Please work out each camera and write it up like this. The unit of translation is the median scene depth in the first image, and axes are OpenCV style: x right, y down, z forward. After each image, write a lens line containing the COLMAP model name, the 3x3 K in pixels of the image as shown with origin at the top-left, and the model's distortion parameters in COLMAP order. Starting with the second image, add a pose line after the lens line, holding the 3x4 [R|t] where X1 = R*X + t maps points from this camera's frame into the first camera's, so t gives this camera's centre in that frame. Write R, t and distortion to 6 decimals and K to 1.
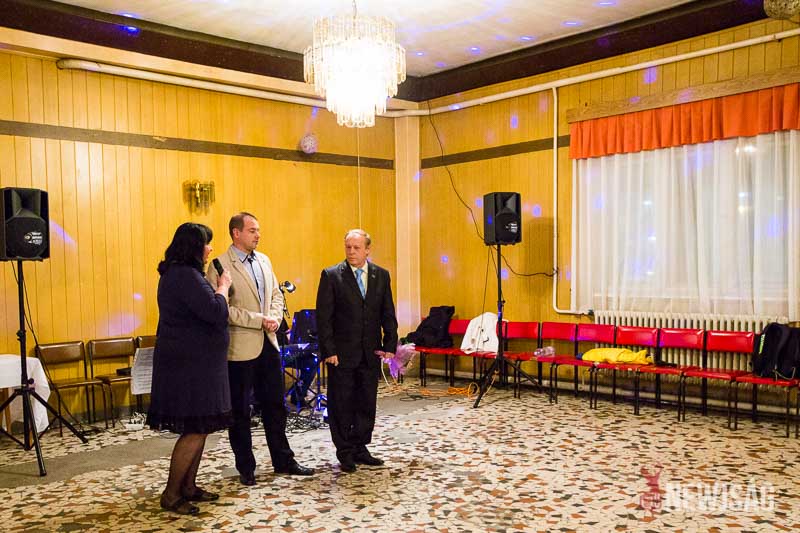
lens RADIAL K [[775.0, 0, 373.2], [0, 775.0, 268.8], [0, 0, 1]] dist [0.002568, 0.026048]
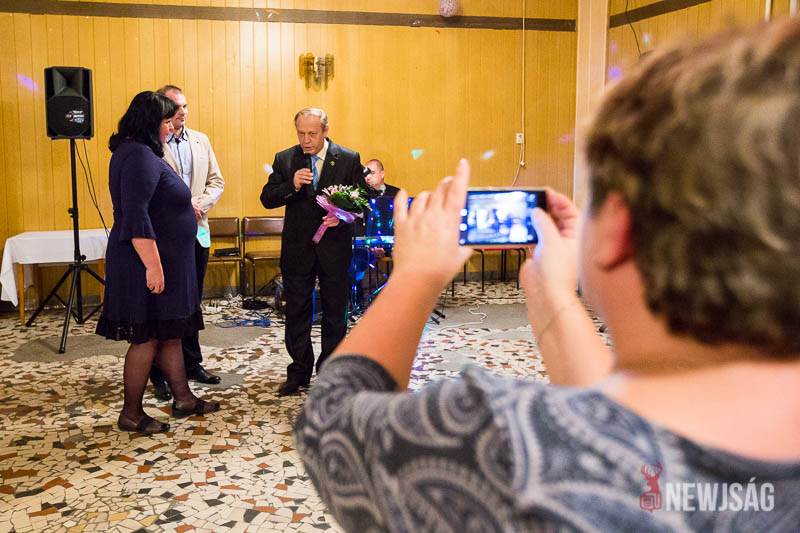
lens RADIAL K [[747.9, 0, 344.3], [0, 747.9, 190.5], [0, 0, 1]] dist [0.002836, 0.010498]
pose [[0.889131, 0.039797, -0.455919, 0.316754], [-0.012452, 0.997947, 0.062825, -0.009276], [0.457483, -0.050183, 0.887801, 0.296521]]
